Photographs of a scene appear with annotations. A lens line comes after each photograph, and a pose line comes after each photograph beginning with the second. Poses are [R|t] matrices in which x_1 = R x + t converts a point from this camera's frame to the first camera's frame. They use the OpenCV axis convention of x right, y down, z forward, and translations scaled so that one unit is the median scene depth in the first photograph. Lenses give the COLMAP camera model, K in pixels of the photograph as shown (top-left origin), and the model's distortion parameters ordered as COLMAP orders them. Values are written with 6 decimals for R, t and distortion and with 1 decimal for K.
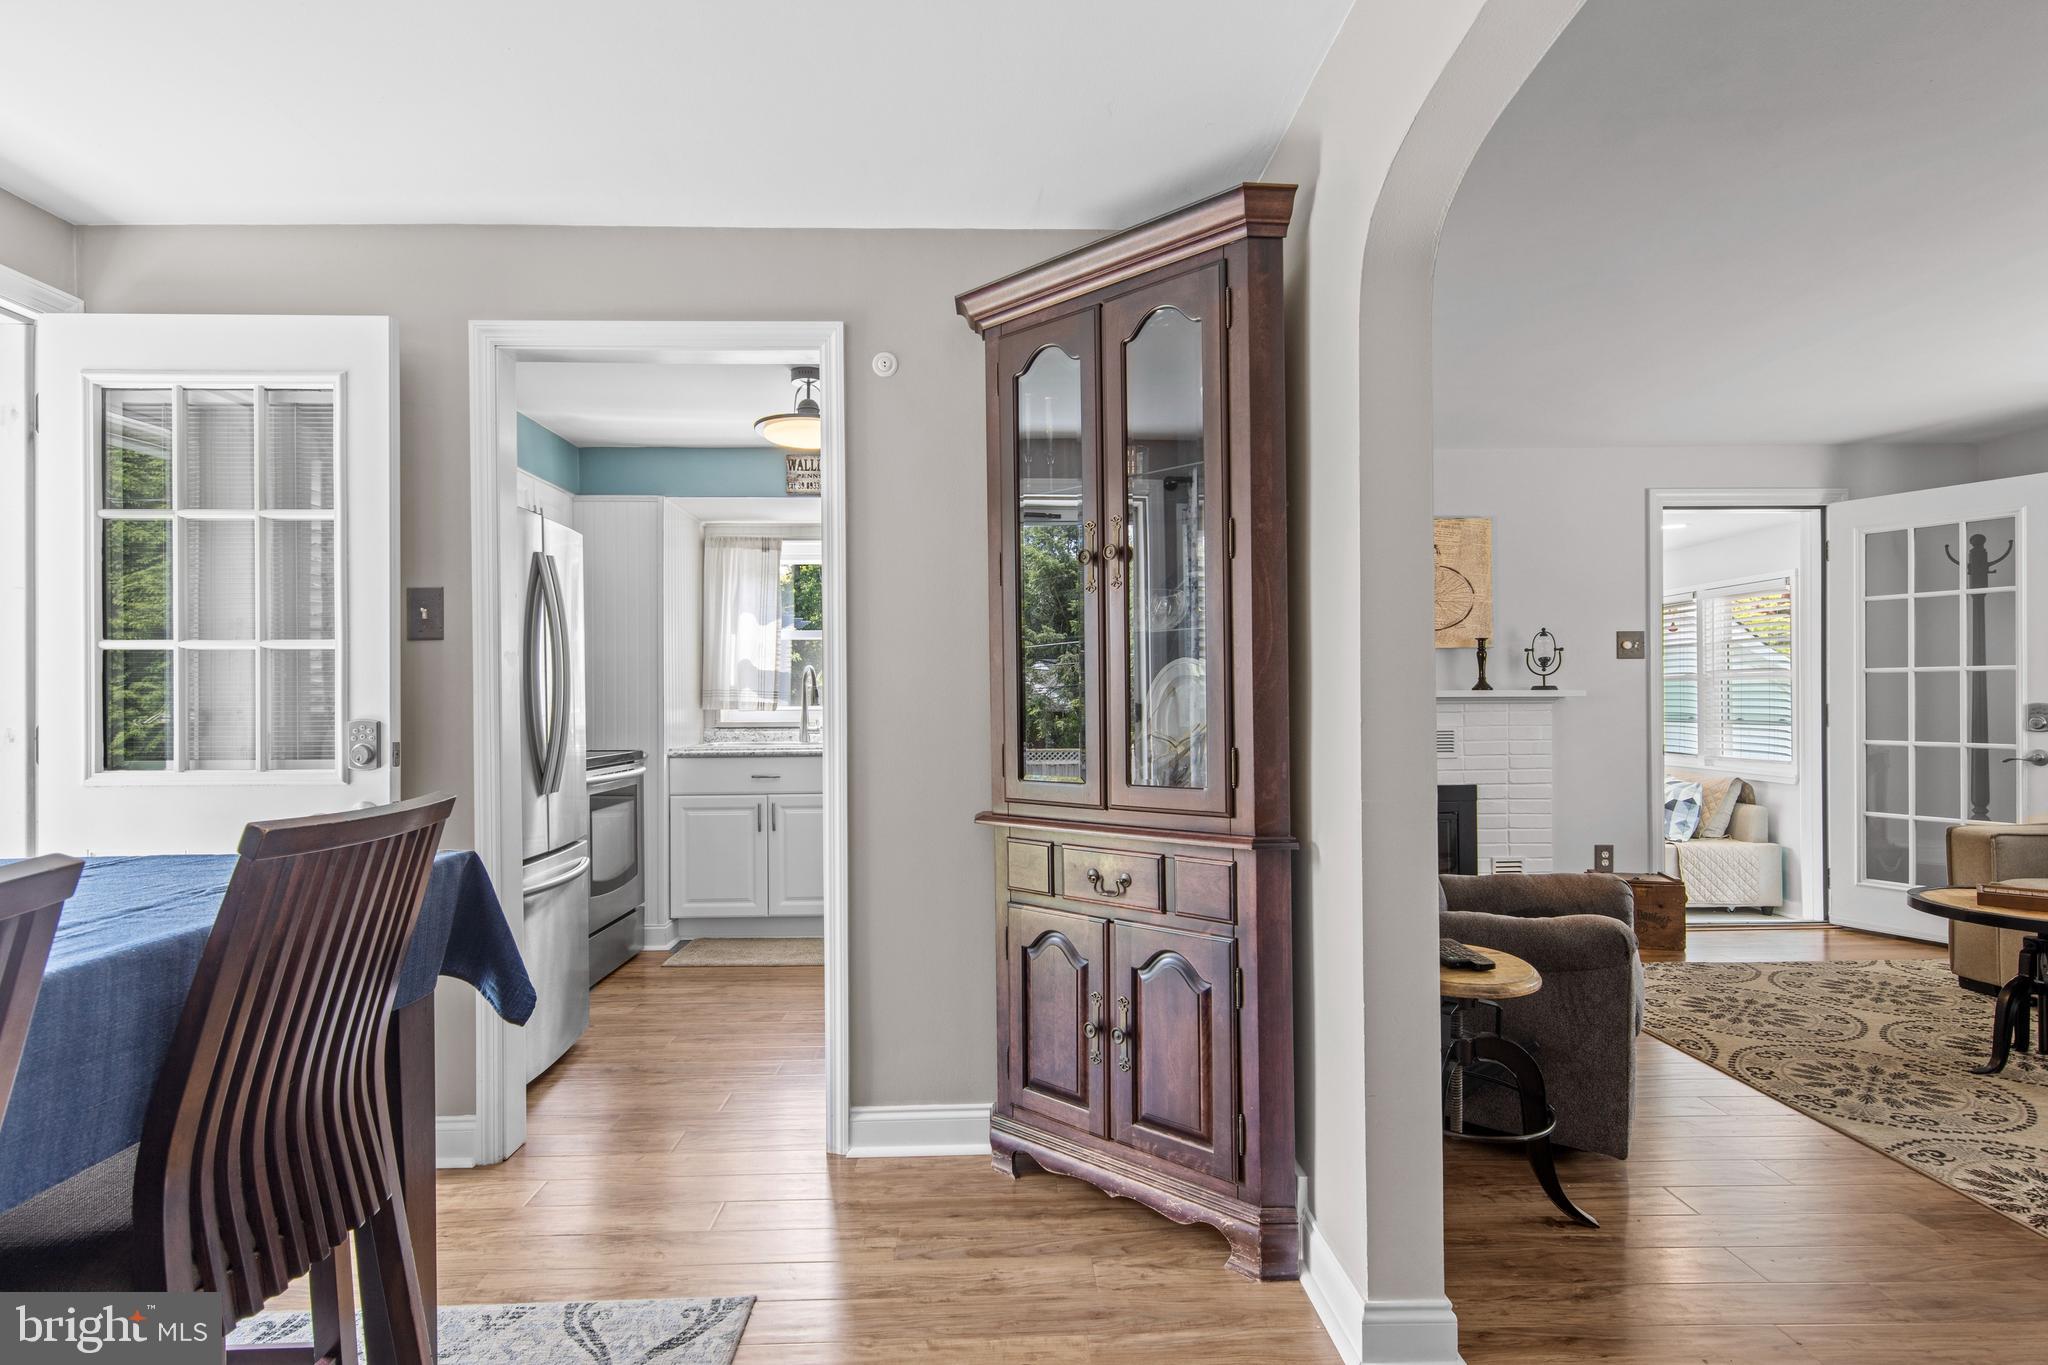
lens RADIAL K [[1038.4, 0, 1014.8], [0, 1038.4, 697.8], [0, 0, 1]] dist [0.005892, -0.000697]
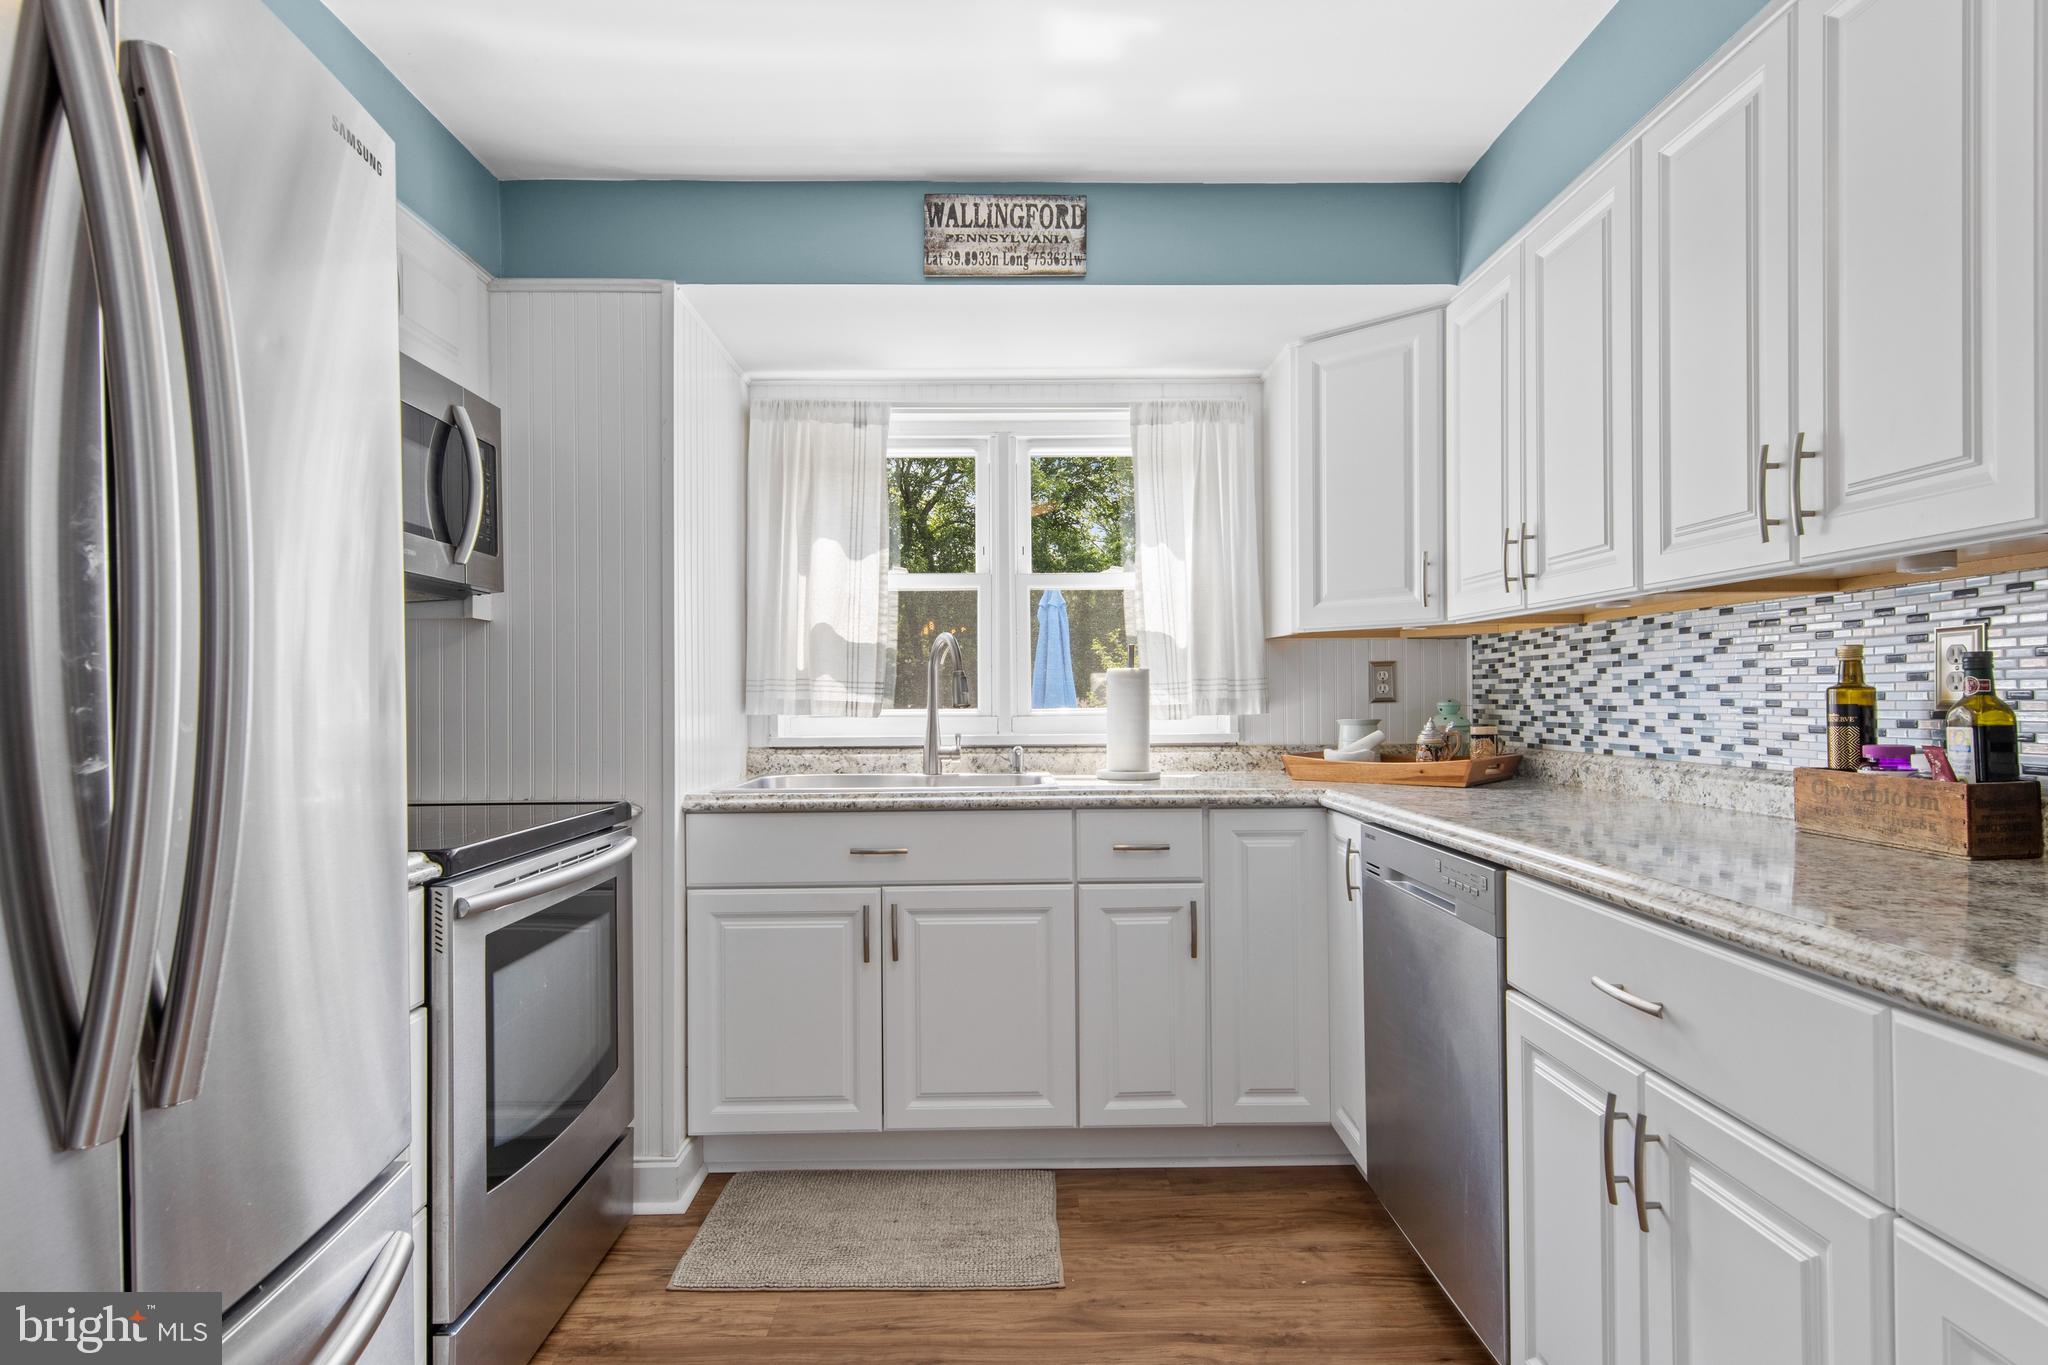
lens RADIAL K [[1038.4, 0, 1017.7], [0, 1038.4, 700.3], [0, 0, 1]] dist [0.005892, -0.000697]
pose [[0.999962, 0.000249, -0.008760, -0.296196], [-0.000245, 1.000000, 0.000401, 0.006432], [0.008760, -0.000398, 0.999962, 0.884141]]
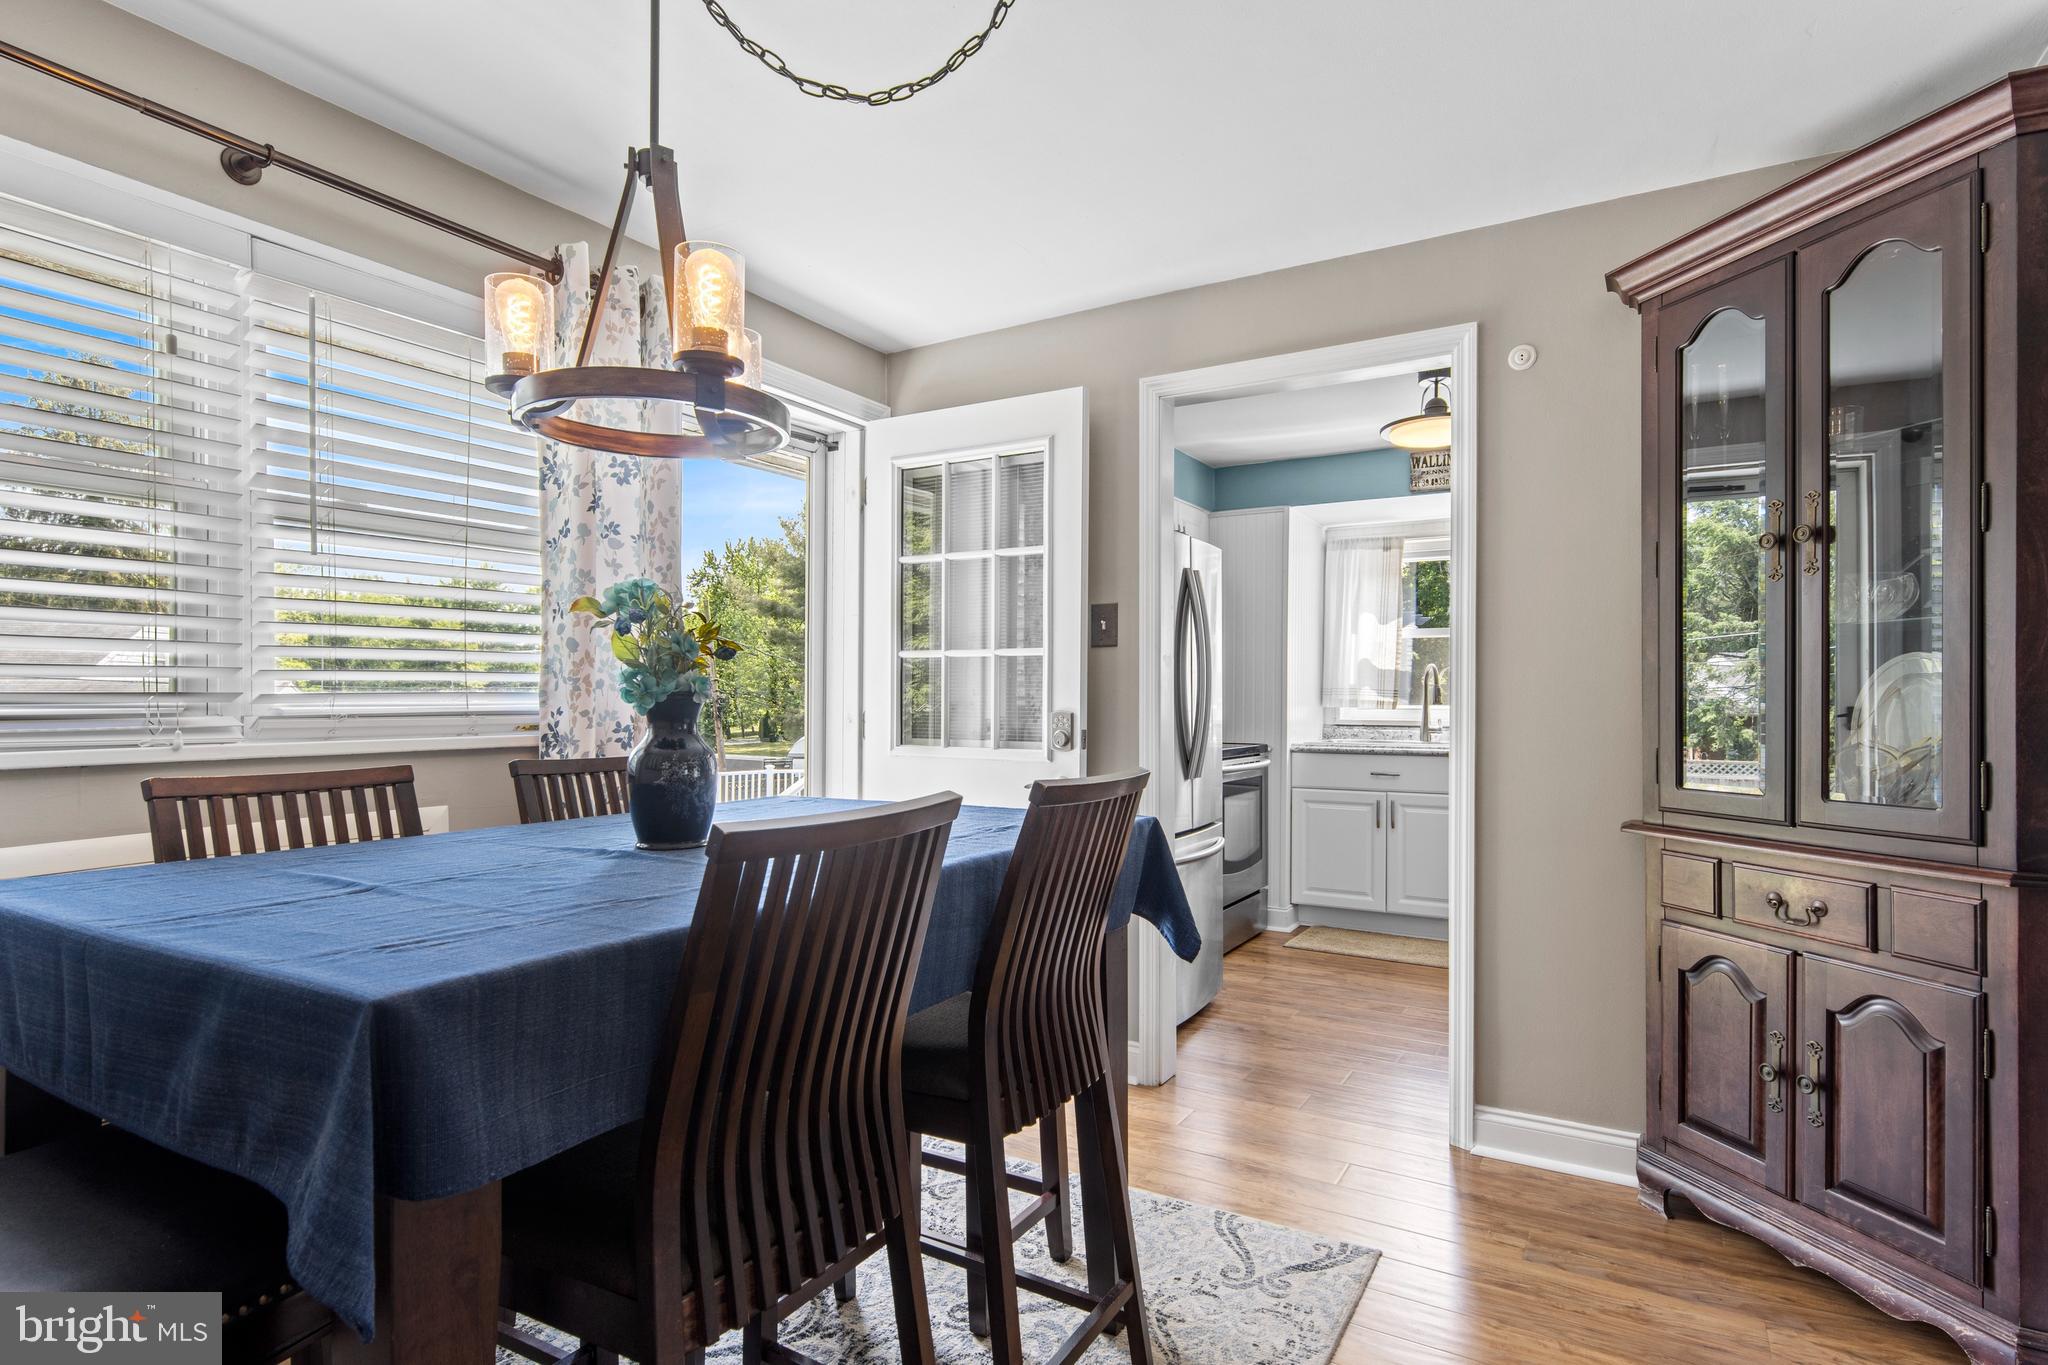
lens RADIAL K [[1038.4, 0, 1028.5], [0, 1038.4, 703.5], [0, 0, 1]] dist [0.005892, -0.000697]
pose [[0.846872, 0.011922, -0.531664, 0.005391], [-0.008042, 0.999921, 0.009613, 0.000067], [0.531737, -0.003866, 0.846901, -0.070686]]
